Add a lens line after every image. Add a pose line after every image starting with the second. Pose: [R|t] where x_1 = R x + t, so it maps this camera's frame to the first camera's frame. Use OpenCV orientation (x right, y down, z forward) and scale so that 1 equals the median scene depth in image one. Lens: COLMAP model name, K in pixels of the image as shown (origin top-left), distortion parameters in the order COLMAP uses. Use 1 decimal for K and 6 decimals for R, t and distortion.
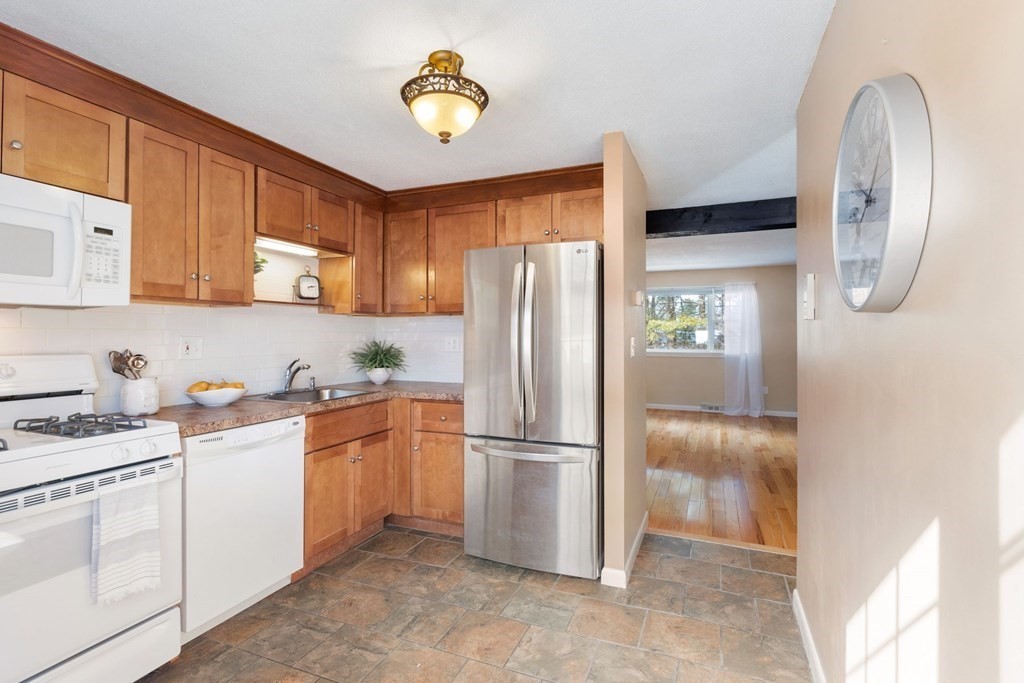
lens RADIAL K [[489.9, 0, 512.0], [0, 489.9, 341.5], [0, 0, 1]] dist [-0.000659, -0.000001]
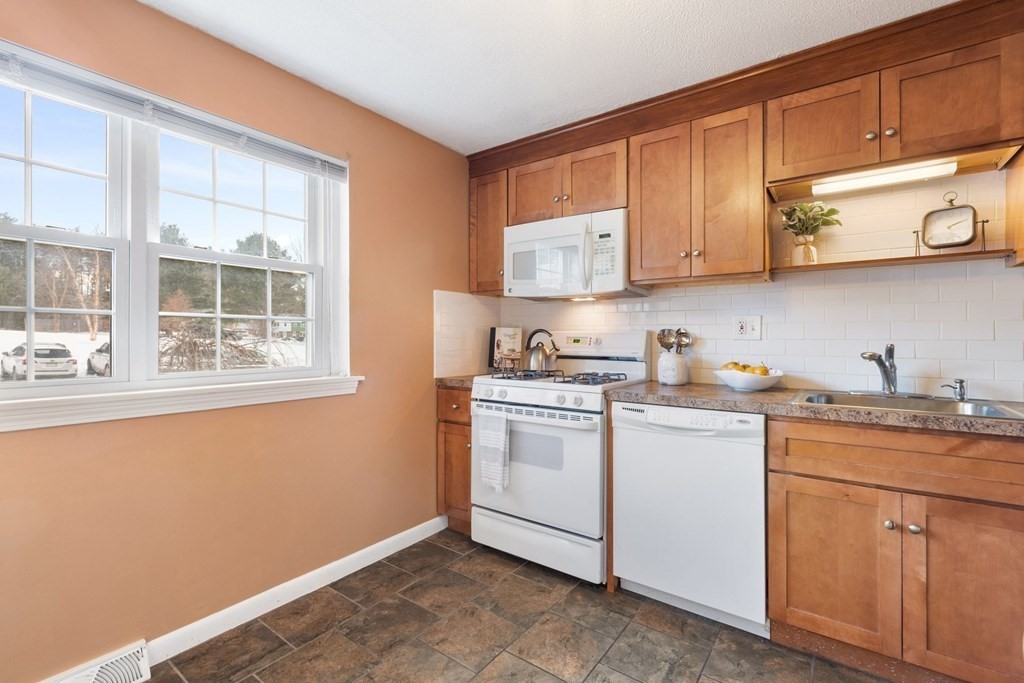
lens RADIAL K [[460.3, 0, 508.5], [0, 460.3, 339.0], [0, 0, 1]] dist [0.001855, 0.000427]
pose [[-0.242734, 0.002291, -0.970090, 0.375606], [-0.015130, 0.999867, 0.006147, 0.043227], [0.969975, 0.016169, -0.242667, 0.899868]]
